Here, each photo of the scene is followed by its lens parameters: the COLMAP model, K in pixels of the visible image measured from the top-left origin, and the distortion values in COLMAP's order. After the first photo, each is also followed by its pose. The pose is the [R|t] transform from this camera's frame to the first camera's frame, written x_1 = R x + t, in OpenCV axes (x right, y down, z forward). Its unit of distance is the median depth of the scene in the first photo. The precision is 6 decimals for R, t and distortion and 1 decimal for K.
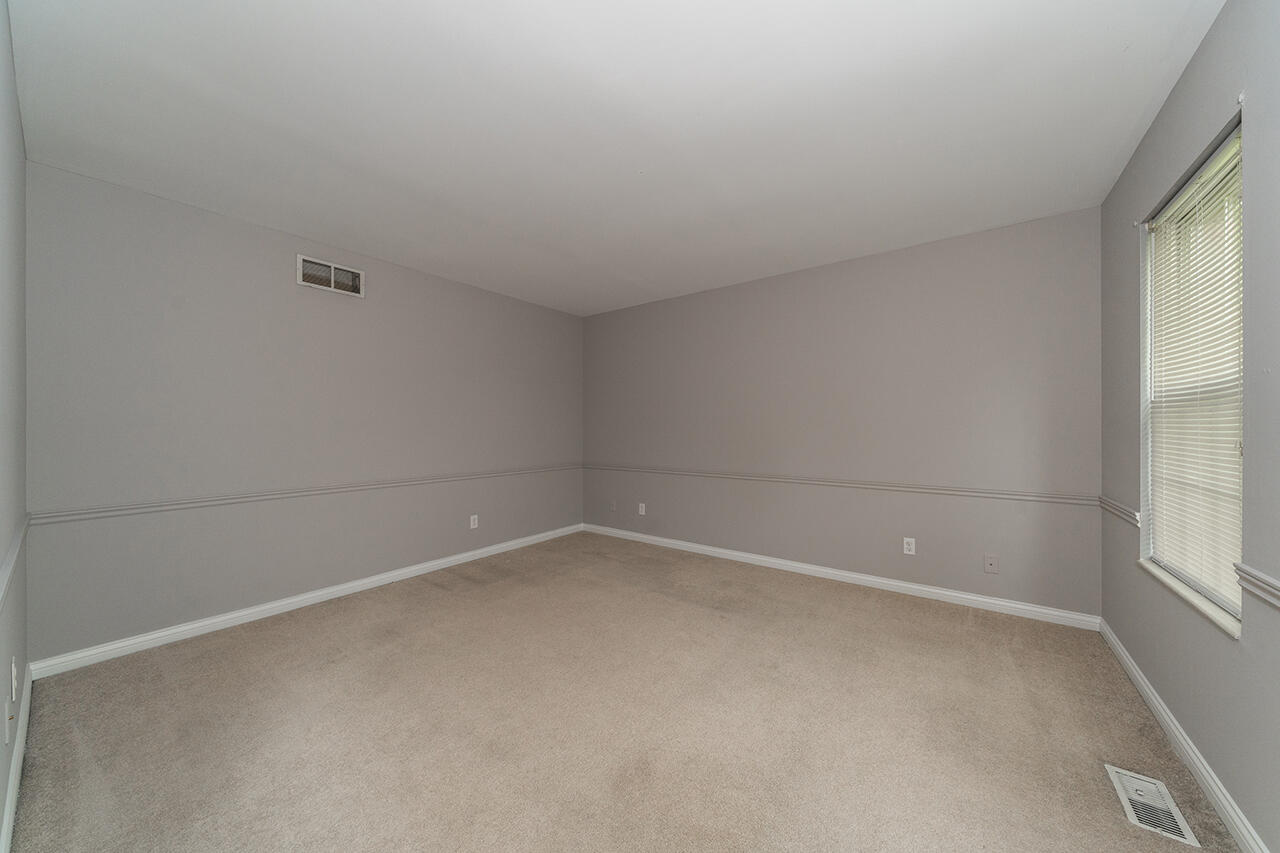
lens RADIAL K [[431.5, 0, 638.2], [0, 431.5, 429.0], [0, 0, 1]] dist [-0.001272, 0.000117]
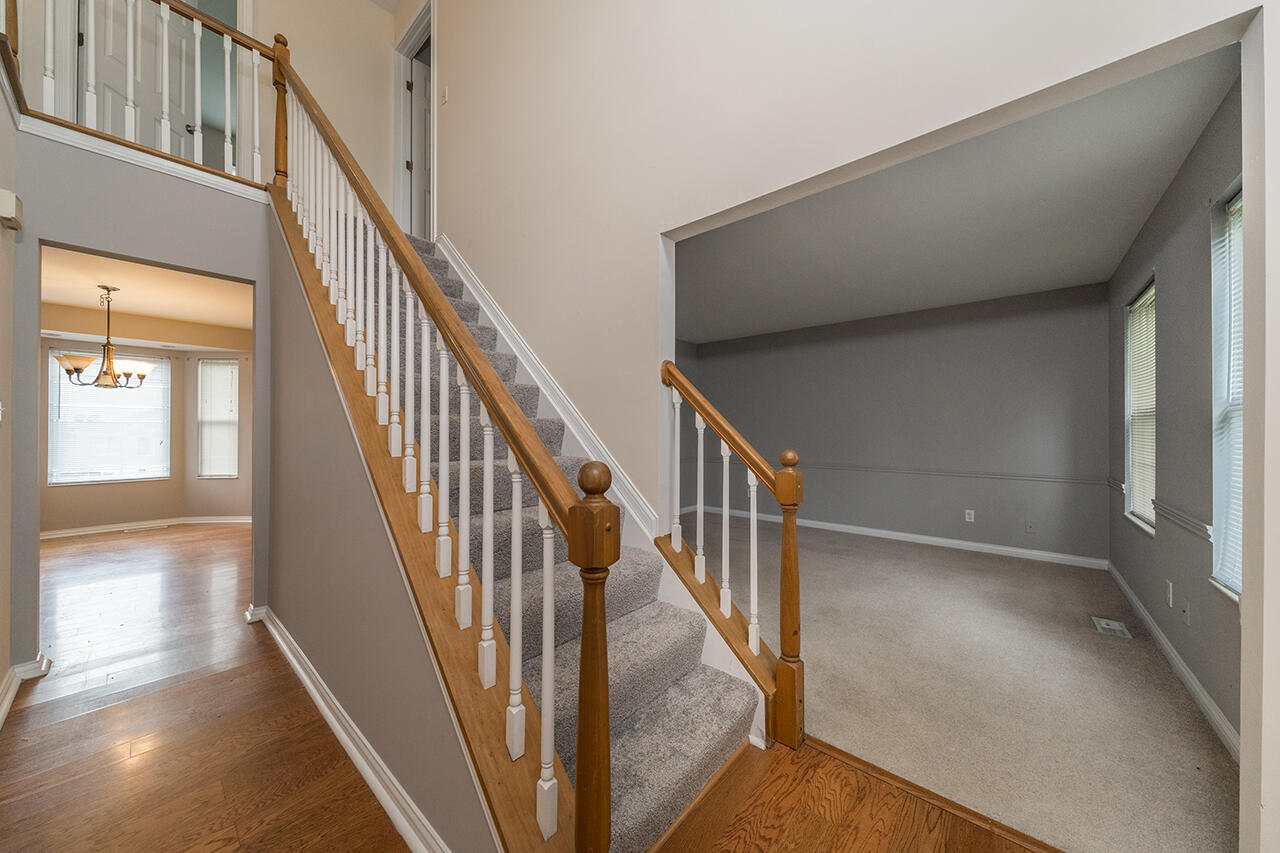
lens RADIAL K [[431.5, 0, 643.3], [0, 431.5, 427.0], [0, 0, 1]] dist [-0.001272, 0.000117]
pose [[0.998105, 0.007687, -0.061056, -0.534073], [-0.008234, 0.999928, -0.008704, 0.008679], [0.060984, 0.009190, 0.998096, -0.716256]]
